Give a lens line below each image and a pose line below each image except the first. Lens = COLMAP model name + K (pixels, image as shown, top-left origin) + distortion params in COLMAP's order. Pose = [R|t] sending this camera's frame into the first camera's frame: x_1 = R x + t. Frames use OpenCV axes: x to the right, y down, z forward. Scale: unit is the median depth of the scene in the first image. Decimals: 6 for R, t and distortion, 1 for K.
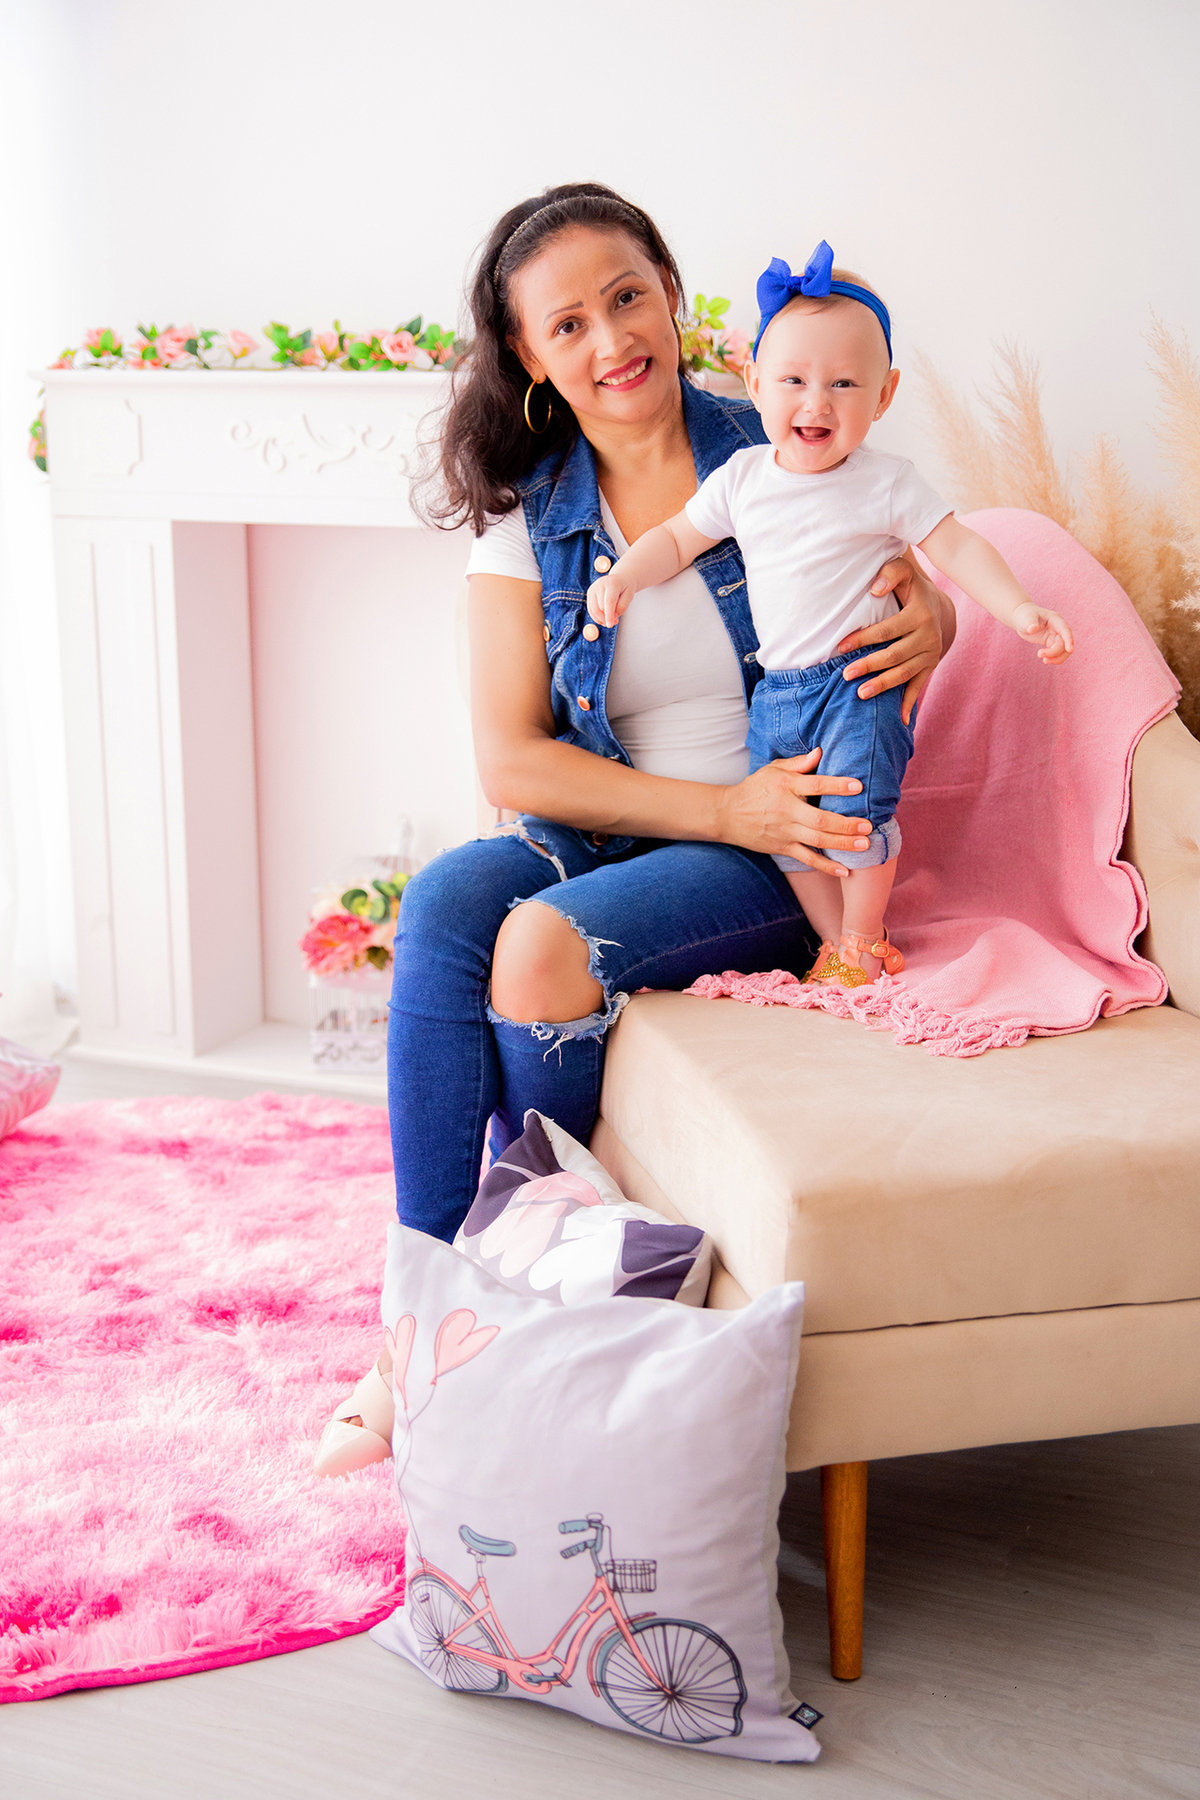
lens RADIAL K [[2259.4, 0, 597.9], [0, 2259.4, 921.4], [0, 0, 1]] dist [0.079964, 0.000000]
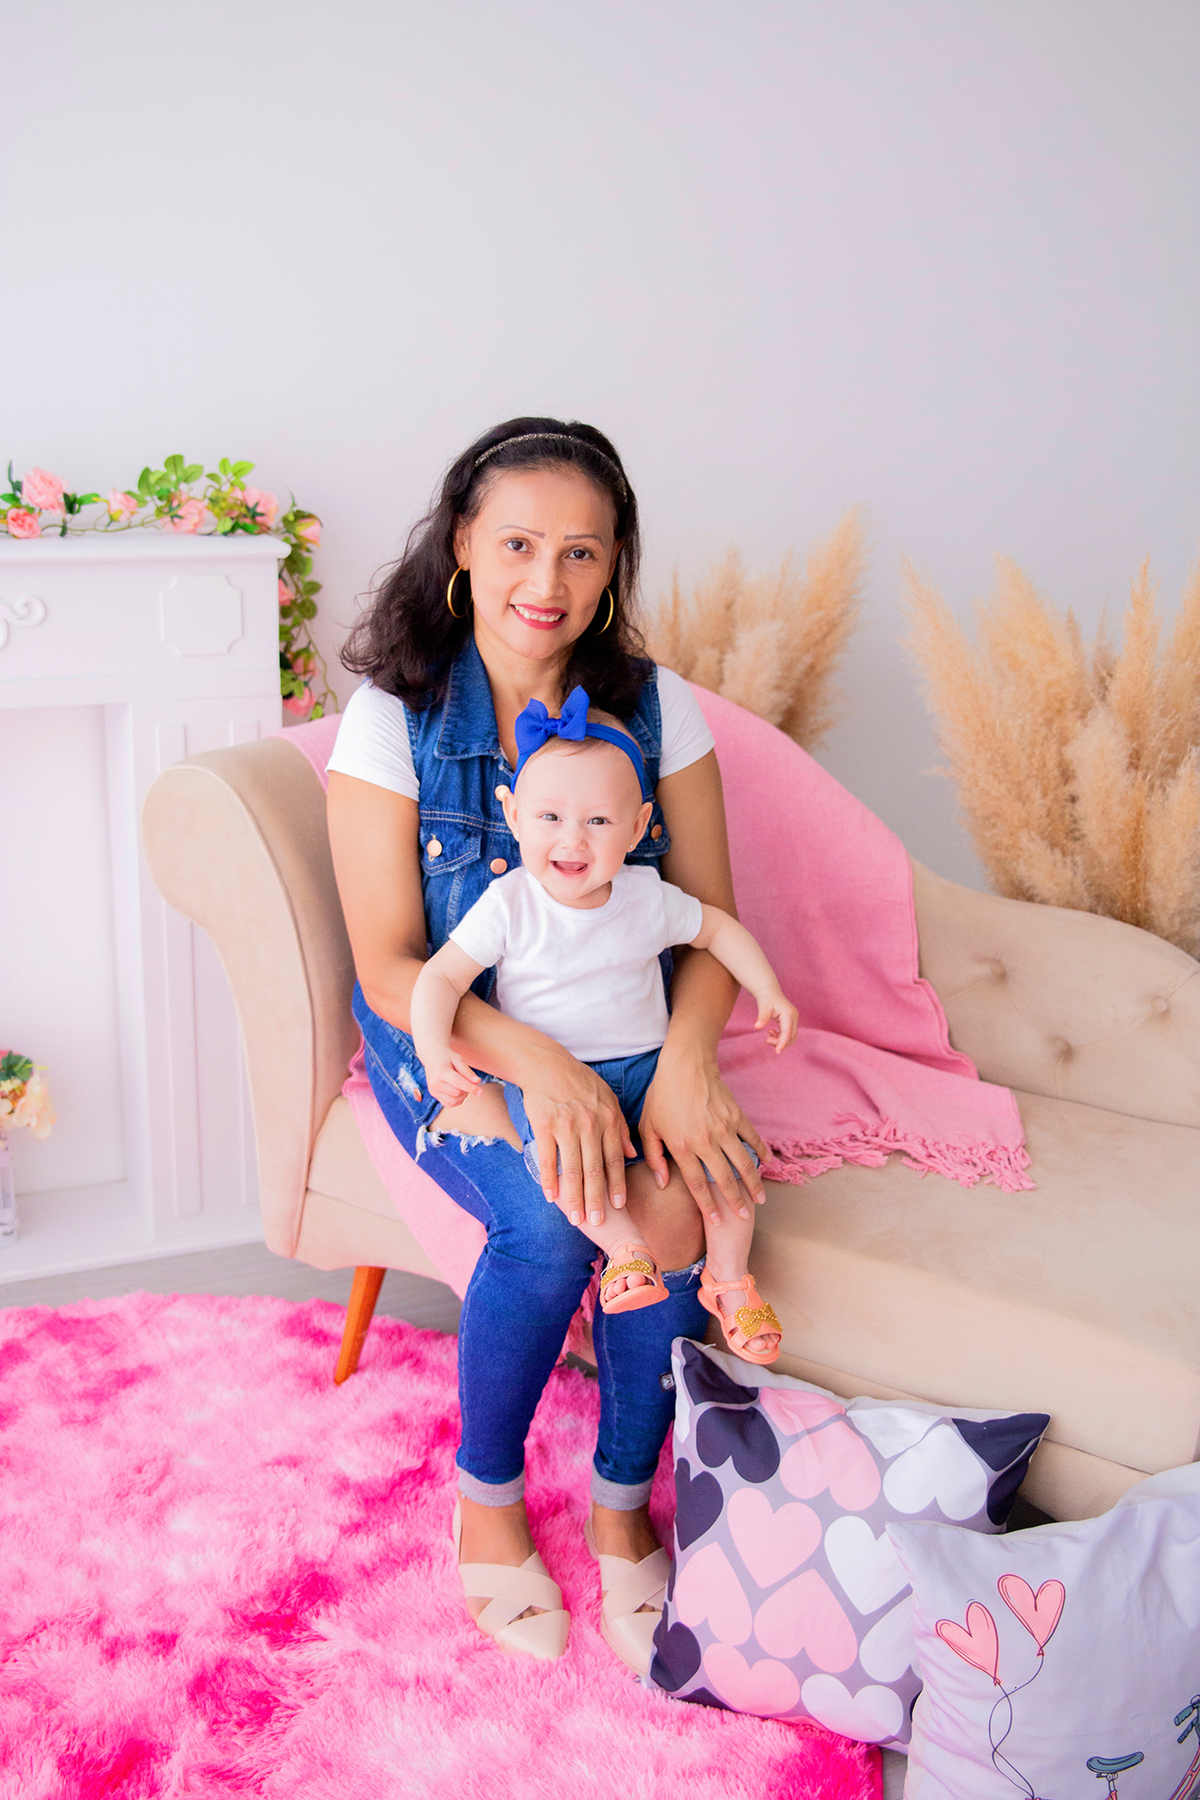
lens RADIAL K [[1801.4, 0, 586.8], [0, 1801.4, 894.5], [0, 0, 1]] dist [-0.003544, 0.000000]
pose [[0.706306, -0.198208, 0.679592, -0.417811], [0.126684, 0.979895, 0.154130, -0.181652], [-0.696479, -0.022770, 0.717216, 0.289839]]
